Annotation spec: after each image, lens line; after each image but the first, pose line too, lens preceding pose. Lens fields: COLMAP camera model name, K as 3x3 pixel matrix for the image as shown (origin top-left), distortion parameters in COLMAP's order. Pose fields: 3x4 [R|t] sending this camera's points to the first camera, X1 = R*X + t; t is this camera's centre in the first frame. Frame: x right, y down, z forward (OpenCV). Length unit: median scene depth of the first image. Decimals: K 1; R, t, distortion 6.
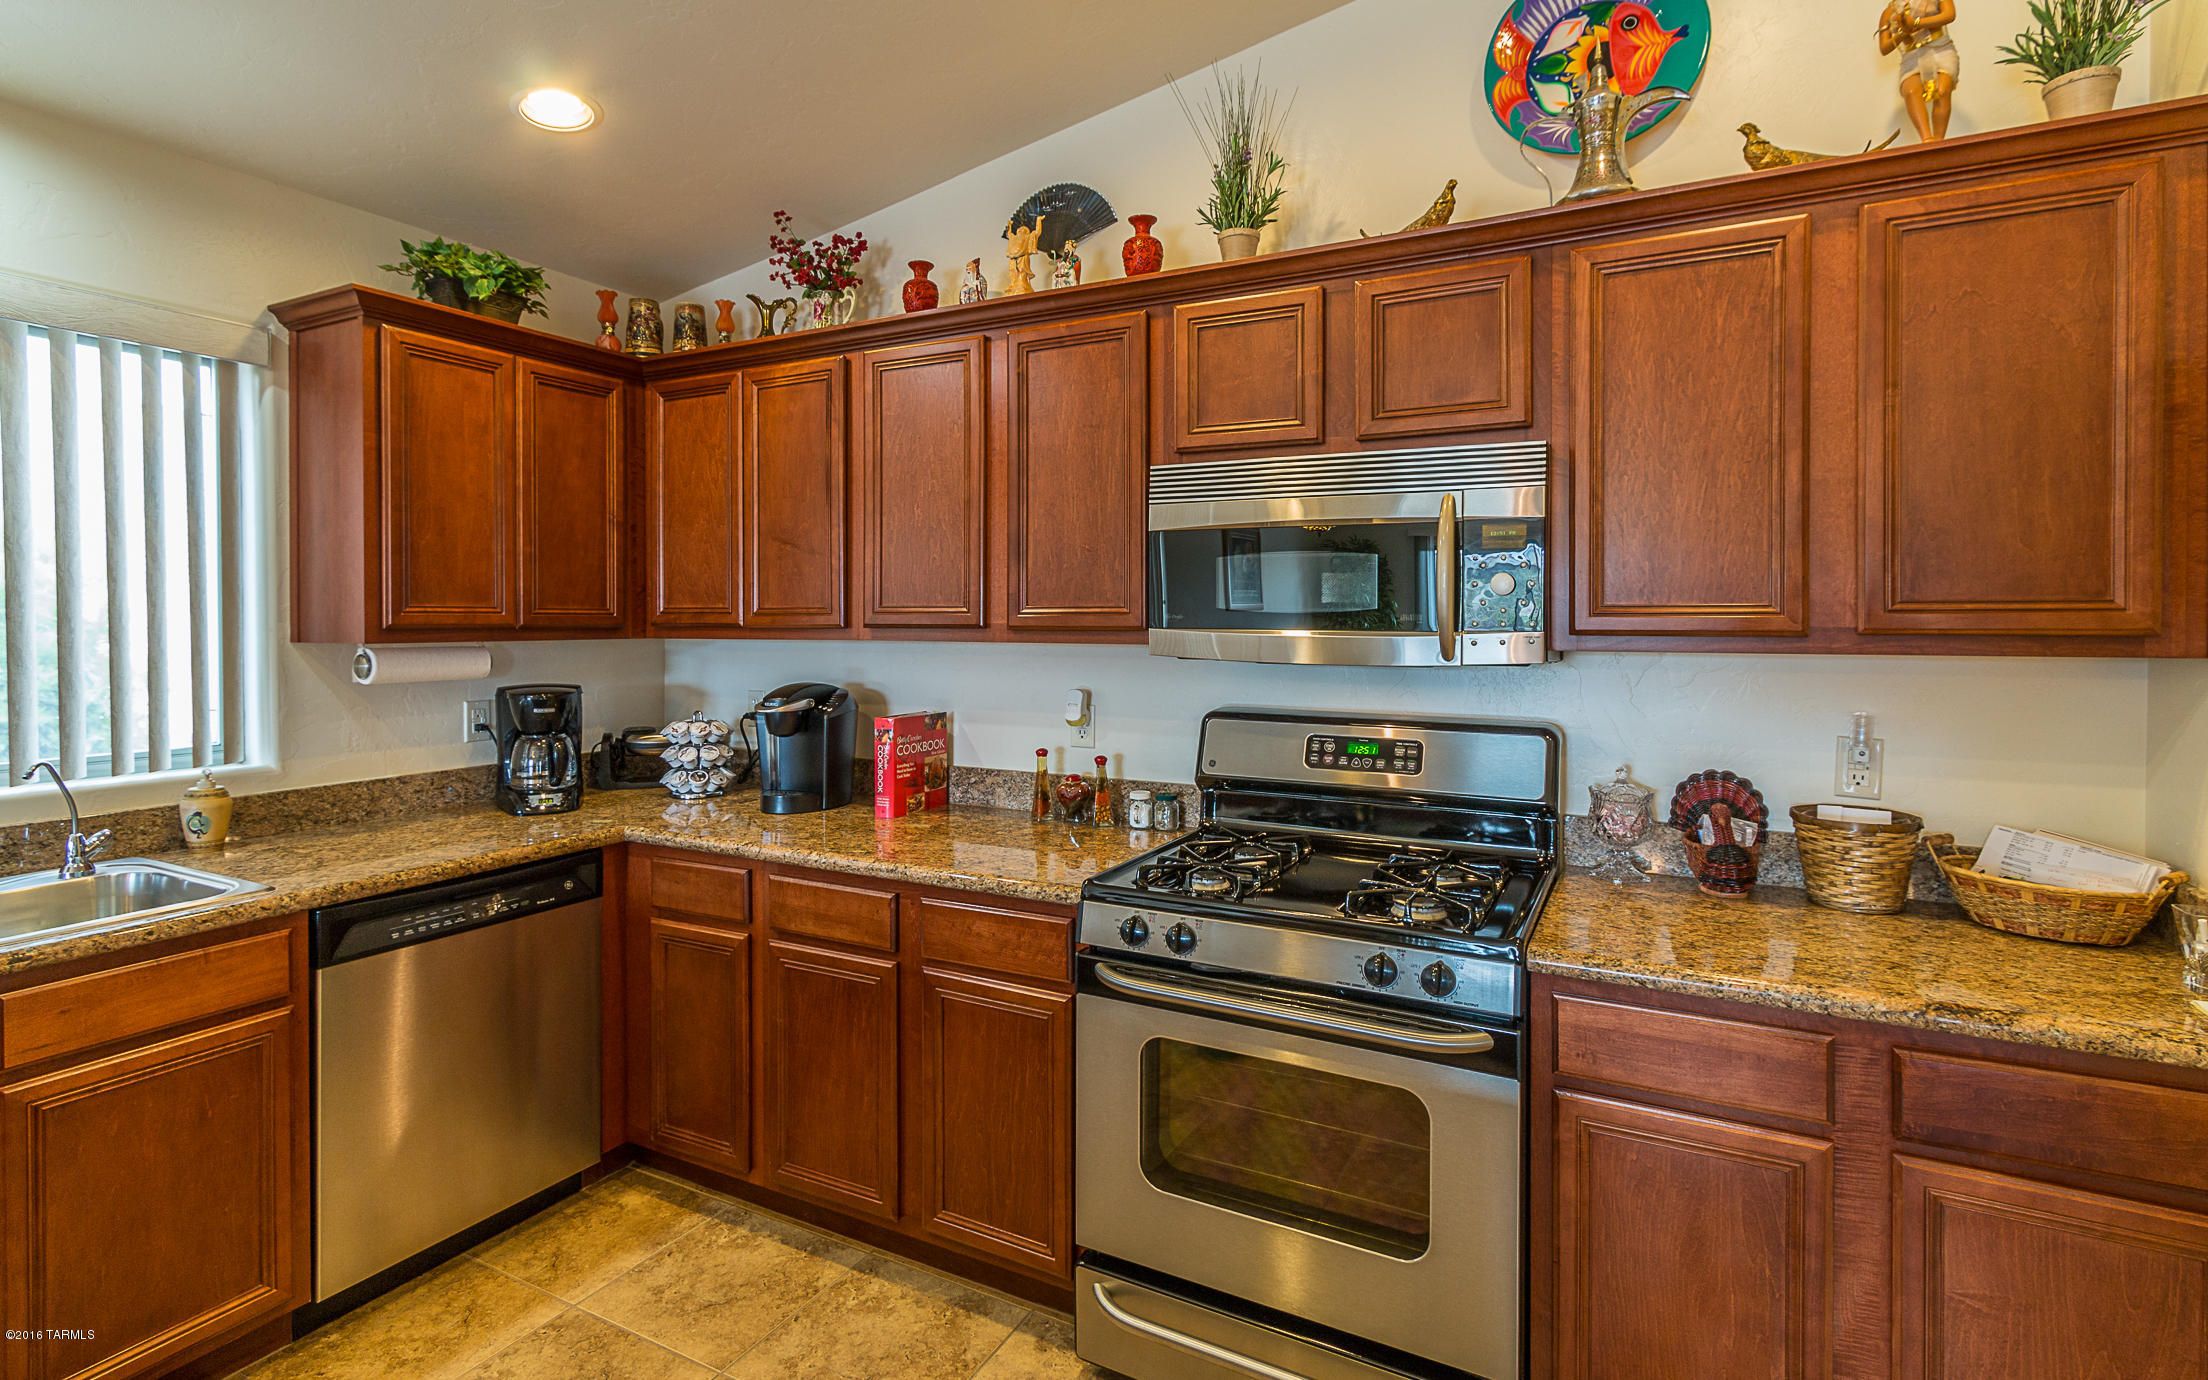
lens RADIAL K [[1135.7, 0, 1005.5], [0, 1135.7, 622.7], [0, 0, 1]] dist [0.002563, 0.000711]
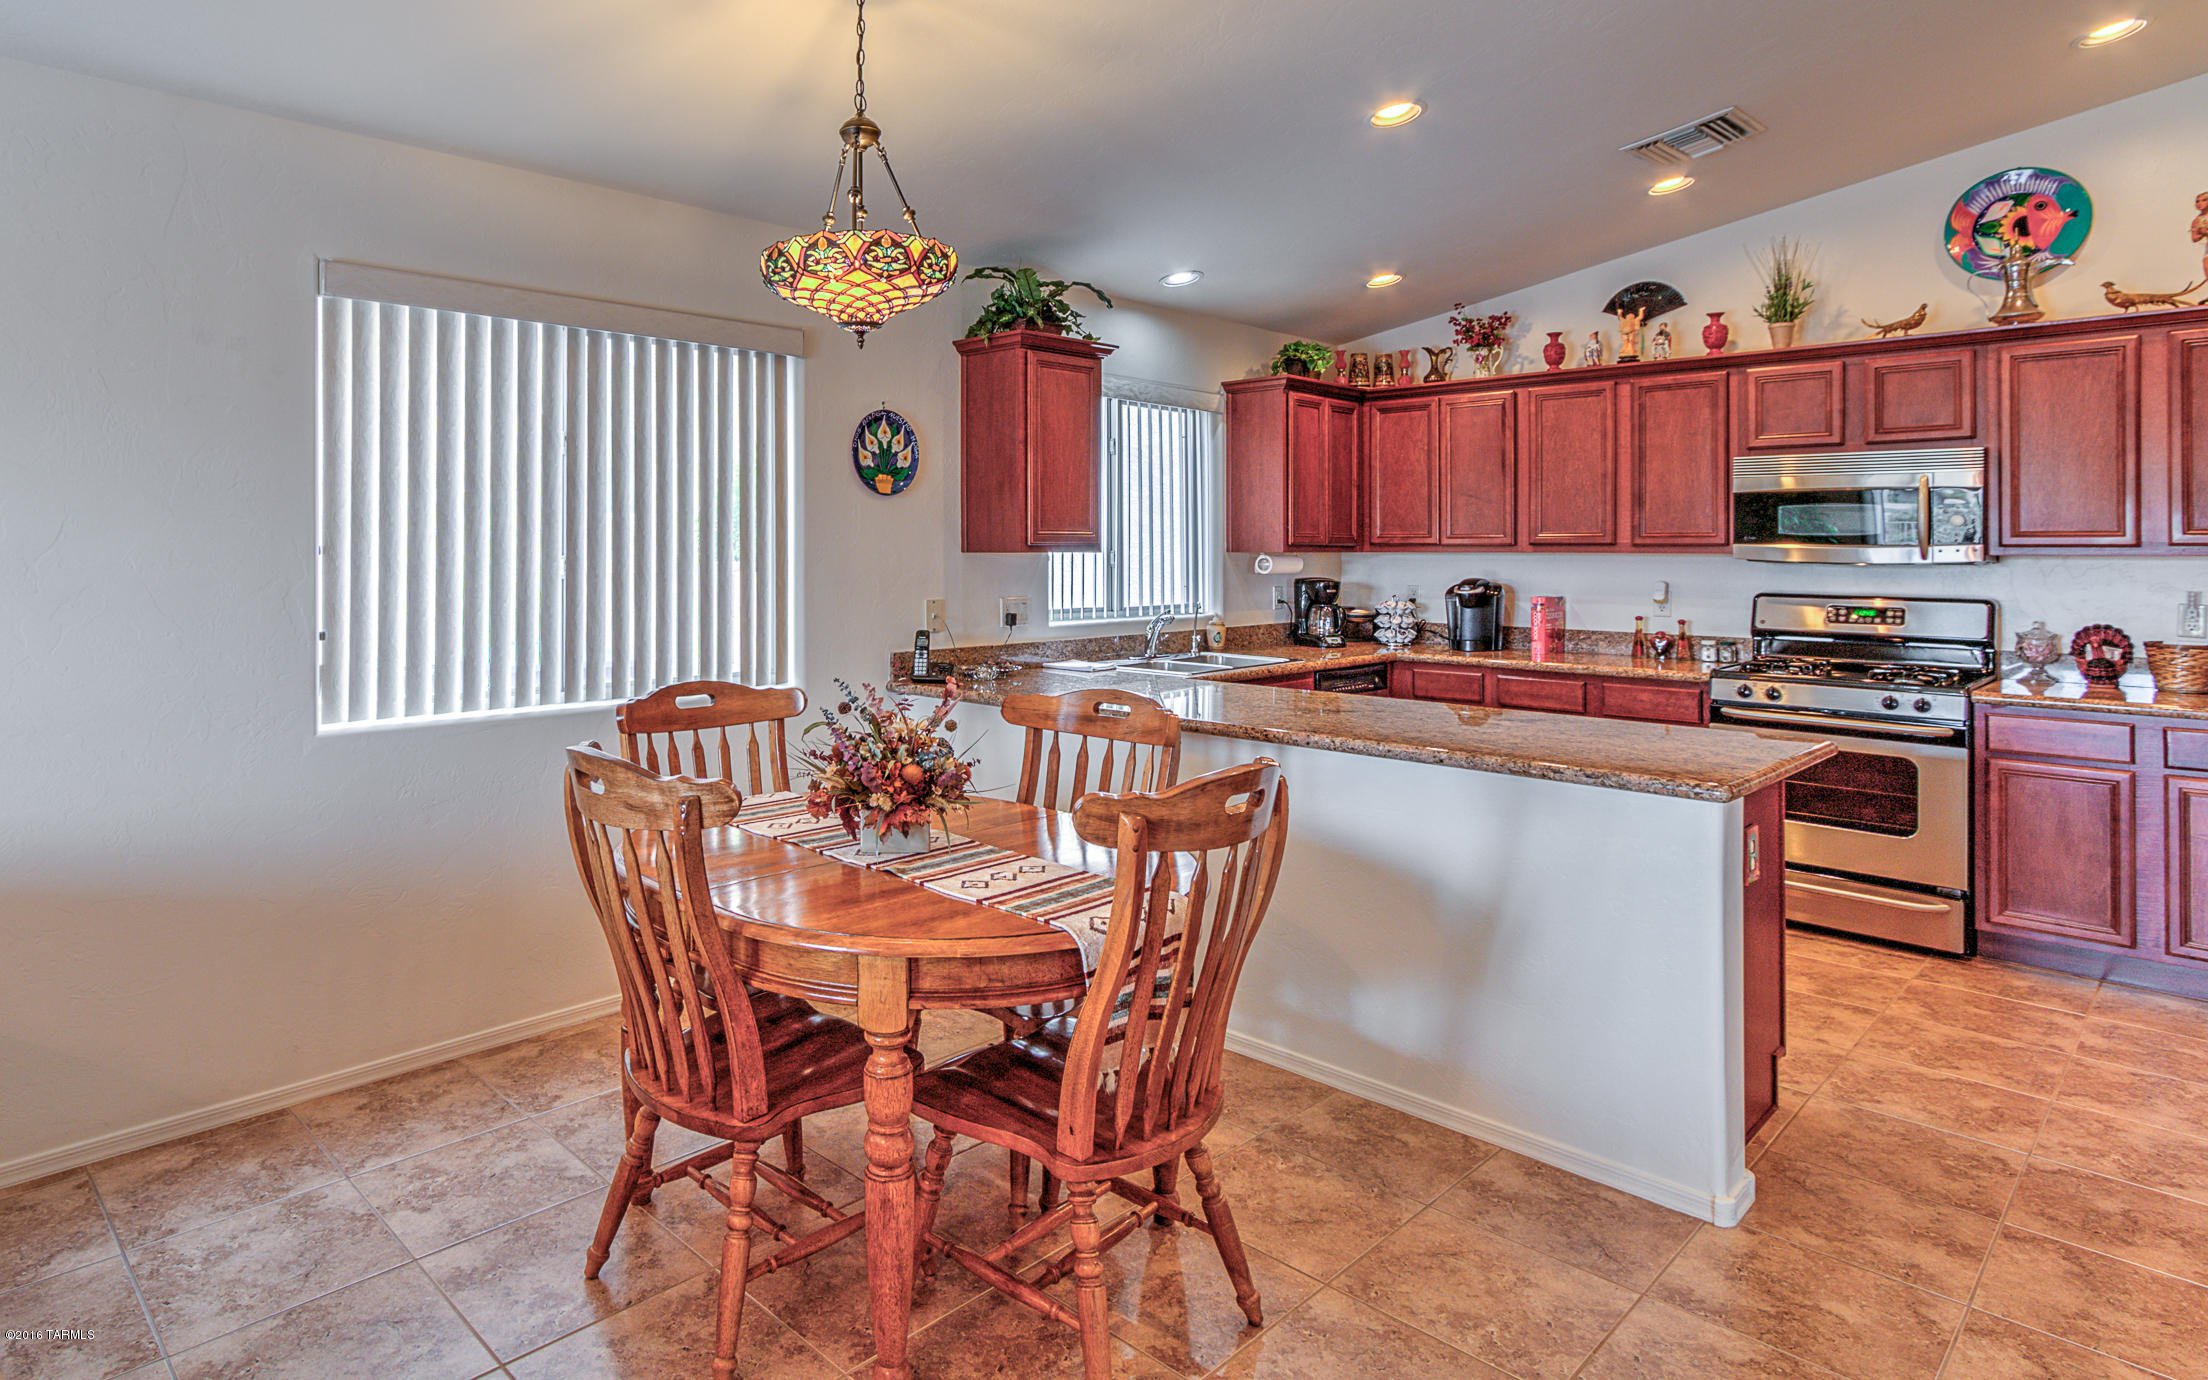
lens RADIAL K [[1220.3, 0, 955.4], [0, 1220.3, 541.5], [0, 0, 1]] dist [0.001558, 0.000470]
pose [[0.960744, 0.006392, -0.277361, -0.562946], [-0.011628, 0.999784, -0.017238, 0.052188], [0.277191, 0.019787, 0.960611, -1.325752]]
